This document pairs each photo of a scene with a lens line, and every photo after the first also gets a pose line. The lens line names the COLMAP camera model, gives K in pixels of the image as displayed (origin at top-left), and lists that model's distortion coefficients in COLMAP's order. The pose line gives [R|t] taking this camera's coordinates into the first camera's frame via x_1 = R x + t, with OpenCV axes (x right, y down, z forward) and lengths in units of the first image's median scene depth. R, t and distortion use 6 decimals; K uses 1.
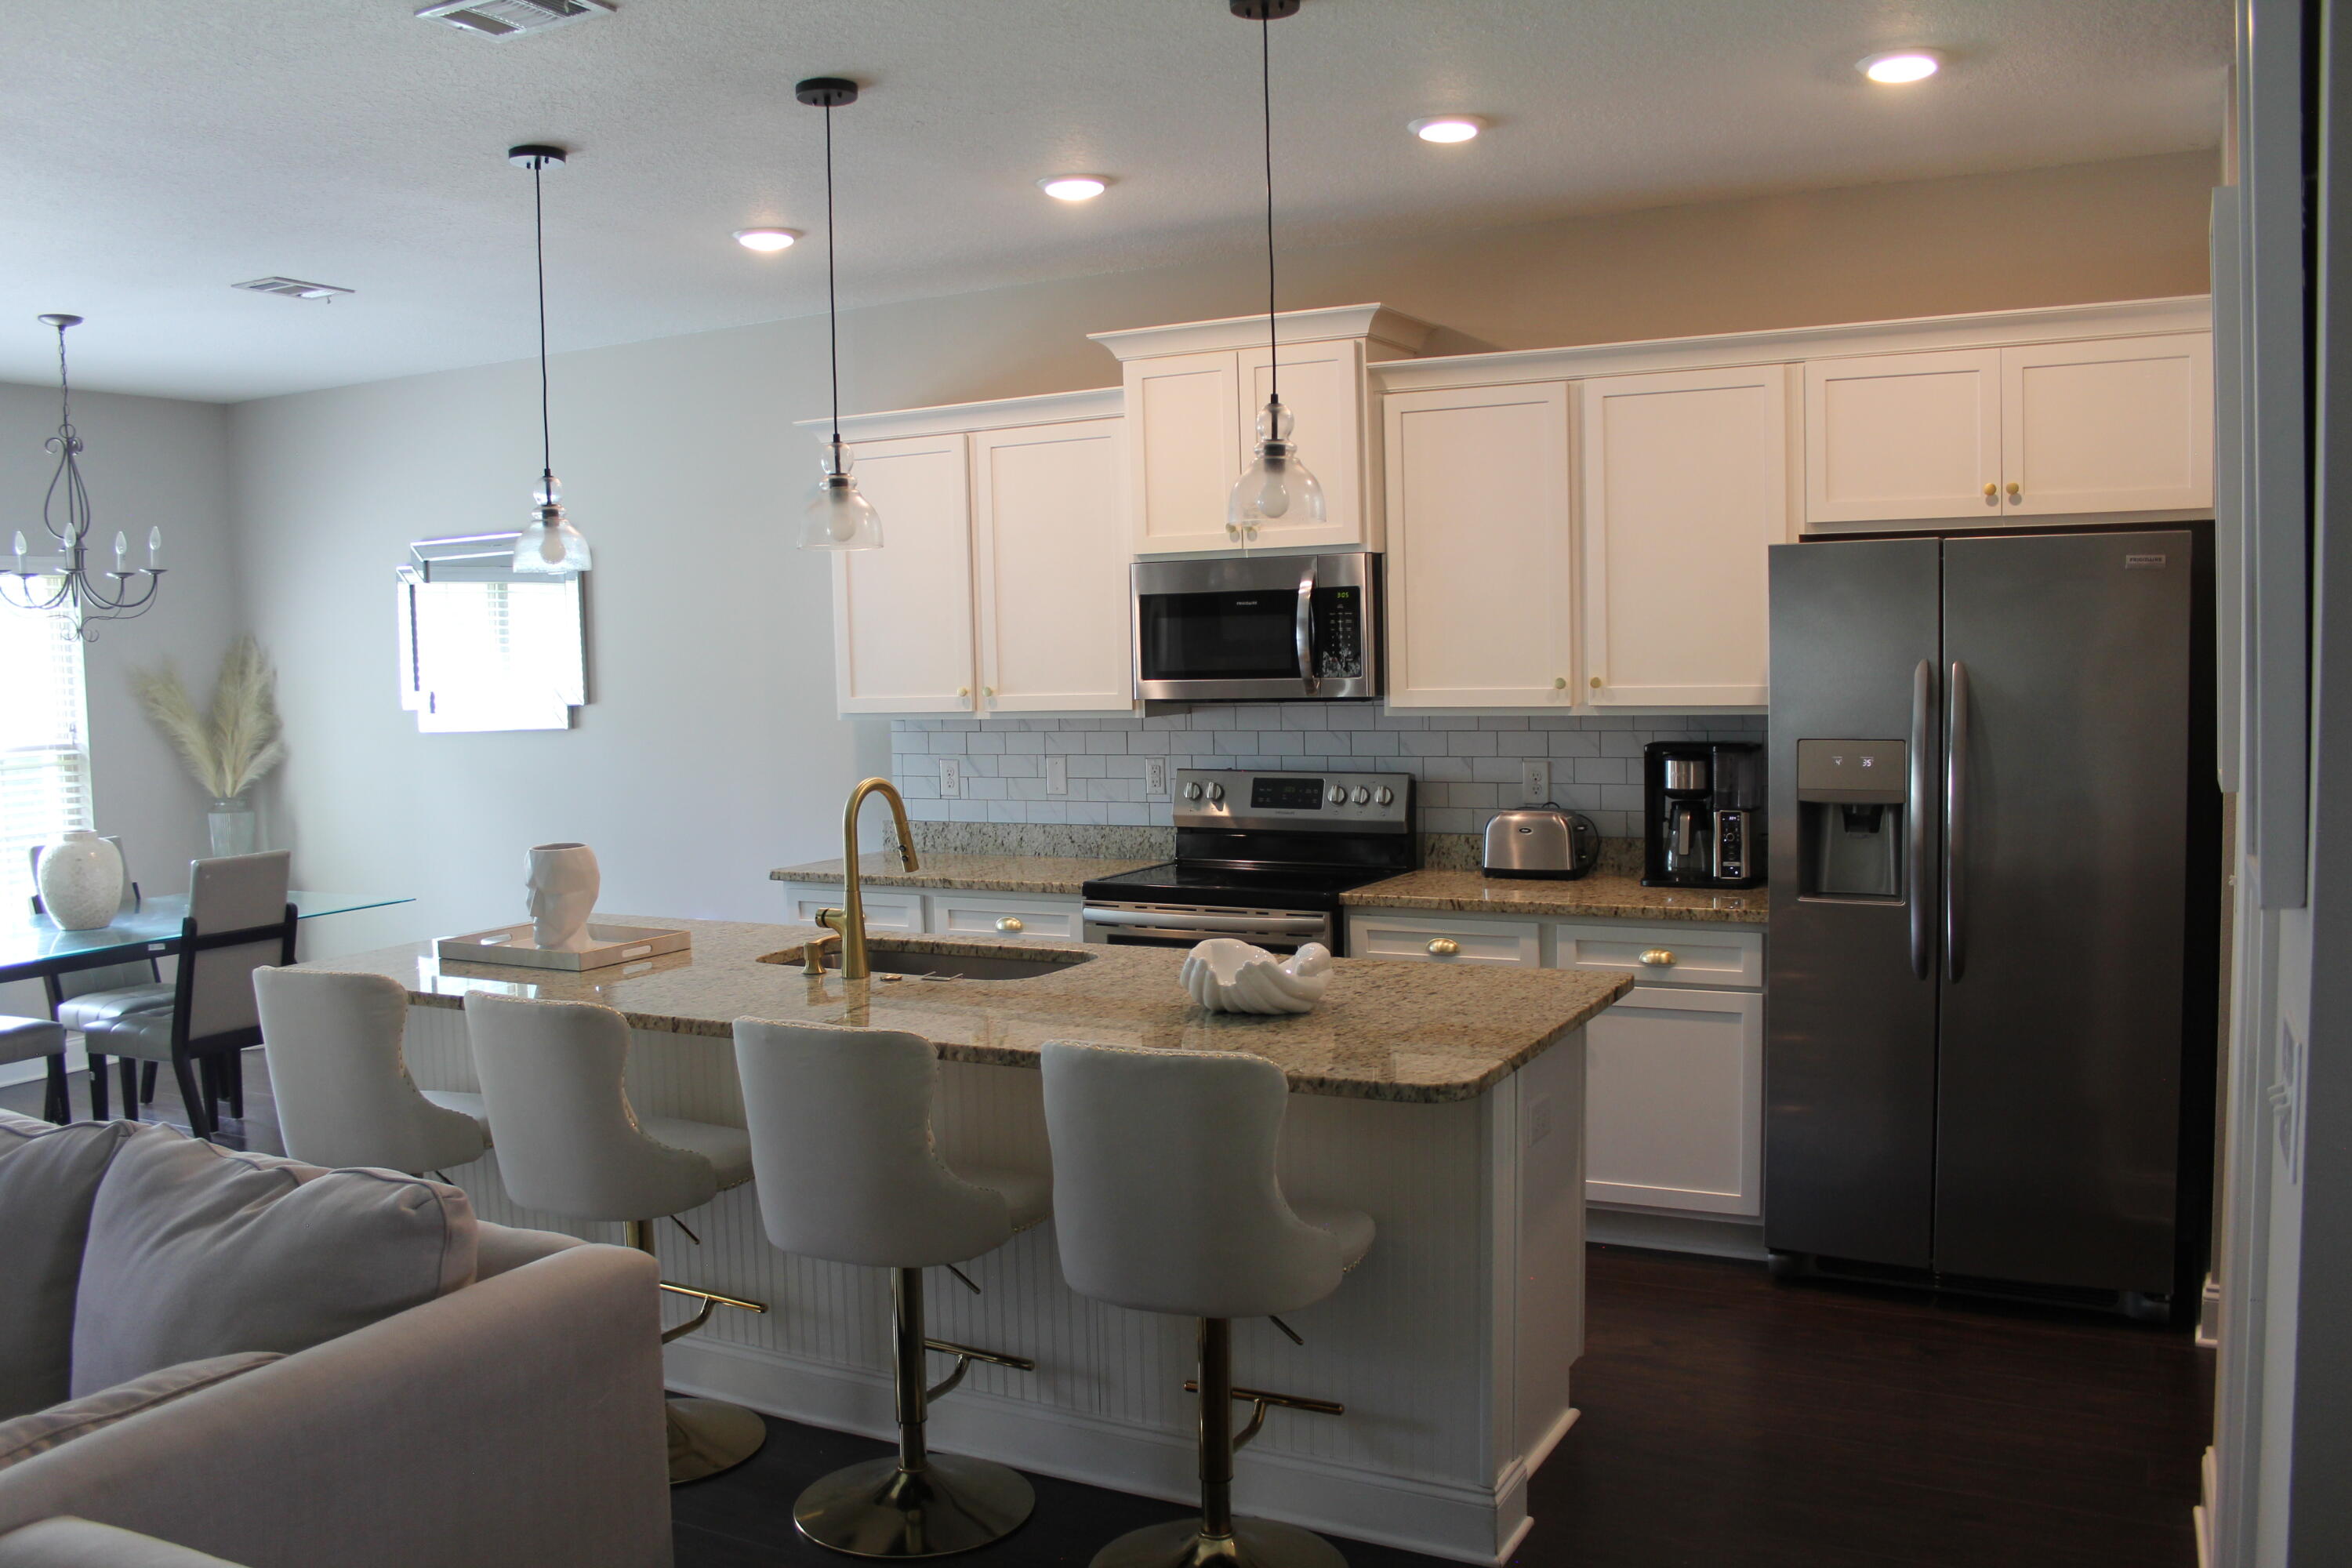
lens RADIAL K [[1924.8, 0, 1176.0], [0, 1924.8, 784.0], [0, 0, 1]] dist [-0.159537, 0.138415]
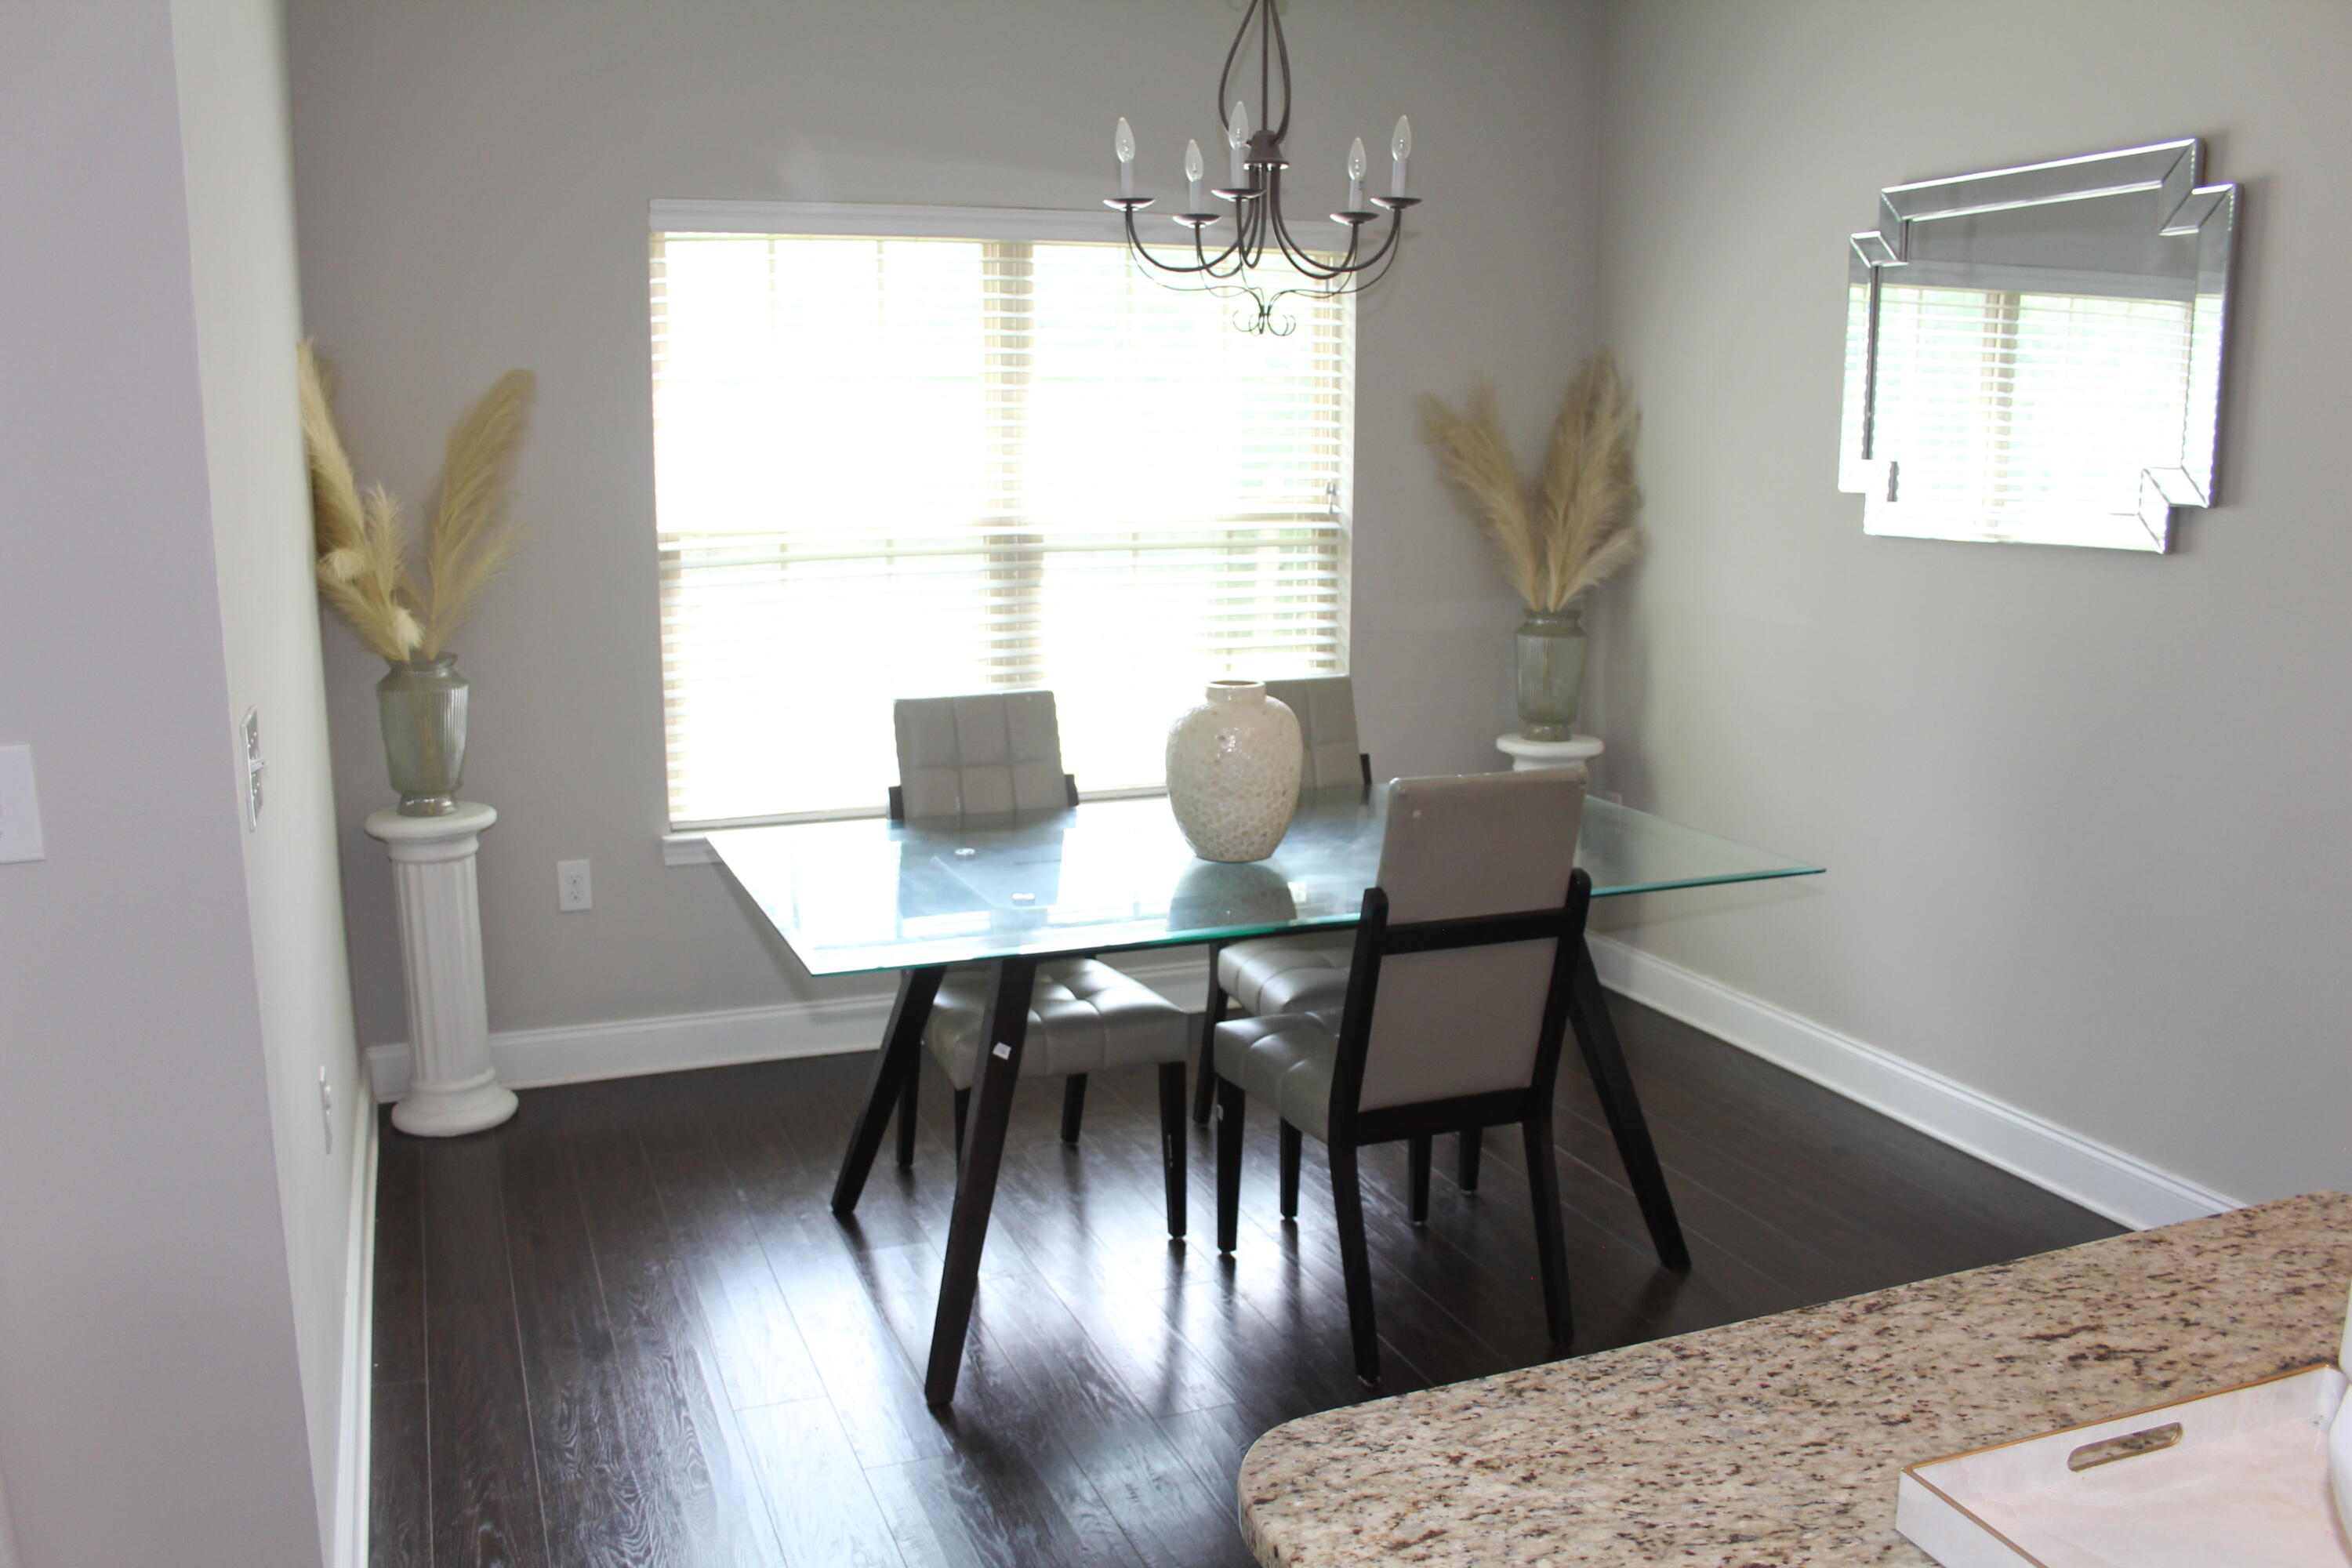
lens RADIAL K [[1924.8, 0, 1176.0], [0, 1924.8, 784.0], [0, 0, 1]] dist [-0.159537, 0.138415]
pose [[0.752860, 0.146433, -0.641684, -0.187754], [-0.070113, 0.987232, 0.143027, -0.019968], [0.654435, -0.062689, 0.753515, 0.444789]]
